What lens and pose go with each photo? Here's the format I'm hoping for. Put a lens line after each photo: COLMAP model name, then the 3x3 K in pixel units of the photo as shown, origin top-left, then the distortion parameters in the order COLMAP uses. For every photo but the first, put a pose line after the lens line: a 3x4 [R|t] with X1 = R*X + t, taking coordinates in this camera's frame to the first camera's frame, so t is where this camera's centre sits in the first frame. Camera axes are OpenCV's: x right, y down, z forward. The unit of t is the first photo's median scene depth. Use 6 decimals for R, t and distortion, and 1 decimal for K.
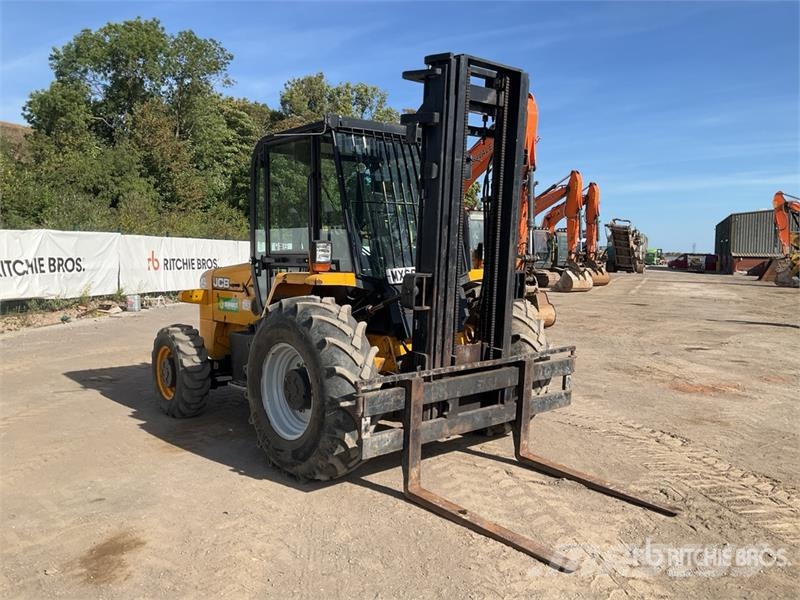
lens RADIAL K [[651.6, 0, 397.5], [0, 651.6, 297.5], [0, 0, 1]] dist [0.053306, -0.085709]
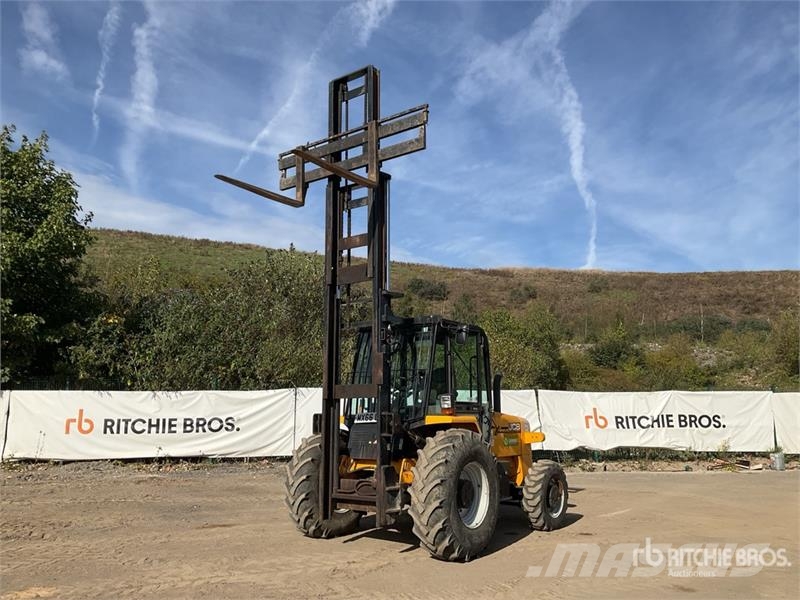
lens RADIAL K [[651.6, 0, 392.6], [0, 651.6, 296.1], [0, 0, 1]] dist [0.053306, -0.085709]
pose [[0.205768, -0.177032, -0.962455, 1.218970], [-0.065251, 0.978830, -0.193995, -0.015039], [0.976423, 0.102719, 0.189860, 0.573979]]
